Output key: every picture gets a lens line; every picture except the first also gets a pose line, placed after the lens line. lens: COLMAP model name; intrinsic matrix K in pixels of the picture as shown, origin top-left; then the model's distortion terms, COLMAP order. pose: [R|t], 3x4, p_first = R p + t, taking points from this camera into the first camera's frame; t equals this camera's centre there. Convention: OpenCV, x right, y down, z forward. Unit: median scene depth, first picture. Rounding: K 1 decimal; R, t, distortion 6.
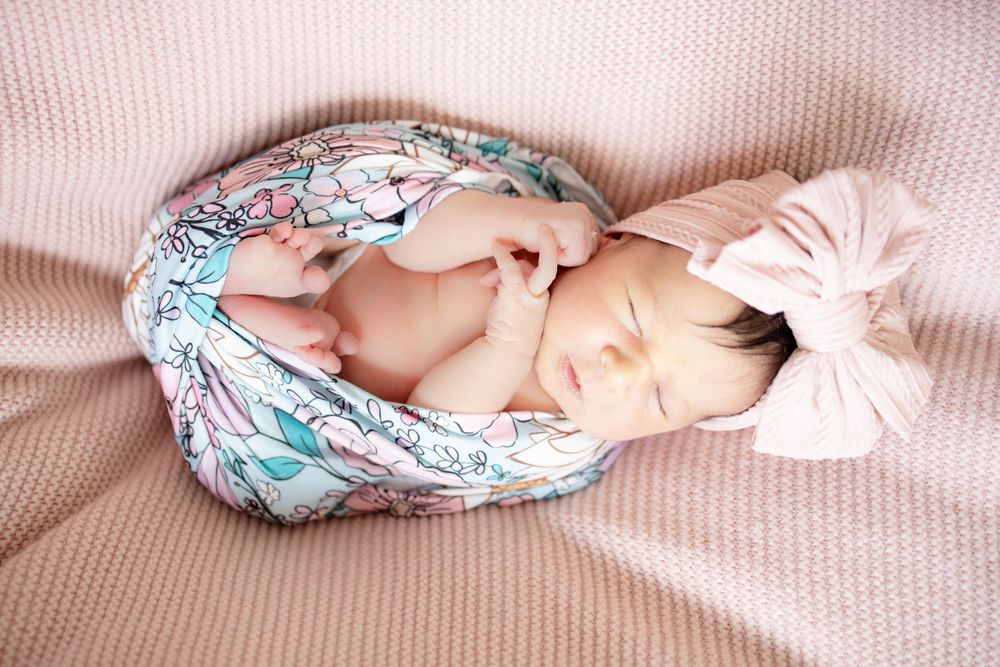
lens RADIAL K [[1026.7, 0, 465.4], [0, 1026.7, 319.0], [0, 0, 1]] dist [0.009288, 0.021100]
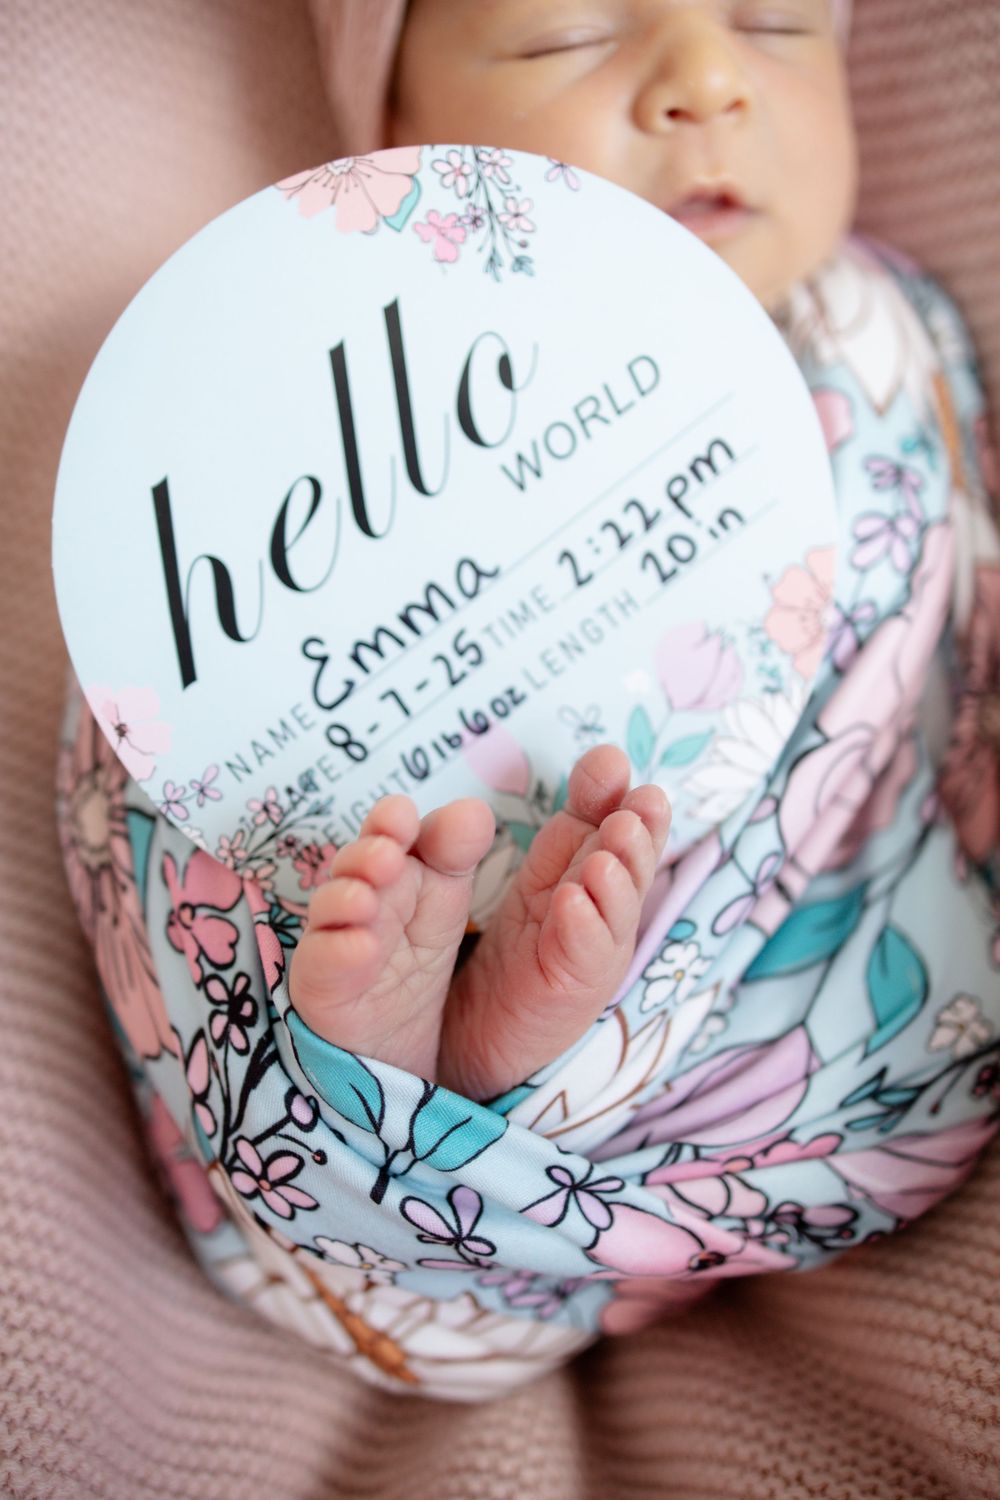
lens RADIAL K [[1497.5, 0, 500.0], [0, 1497.5, 750.0], [0, 0, 1]] dist [-0.010870, 0.003364]
pose [[0.093767, -0.970796, 0.220824, -0.234940], [0.995012, 0.083793, -0.054130, 0.020844], [0.034046, 0.224798, 0.973810, 0.433398]]
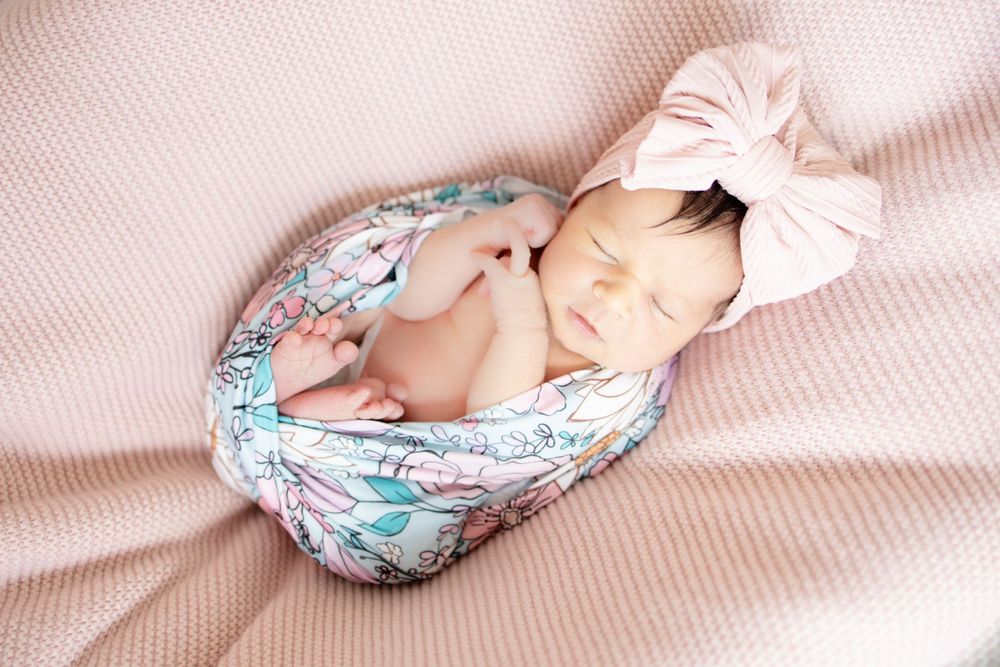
lens RADIAL K [[1061.7, 0, 500.0], [0, 1061.7, 333.5], [0, 0, 1]] dist [0.003880, 0.014411]
pose [[0.896319, -0.441456, -0.041580, 0.062968], [0.427553, 0.885310, -0.182824, 0.223056], [0.117520, 0.146091, 0.982266, -0.135270]]
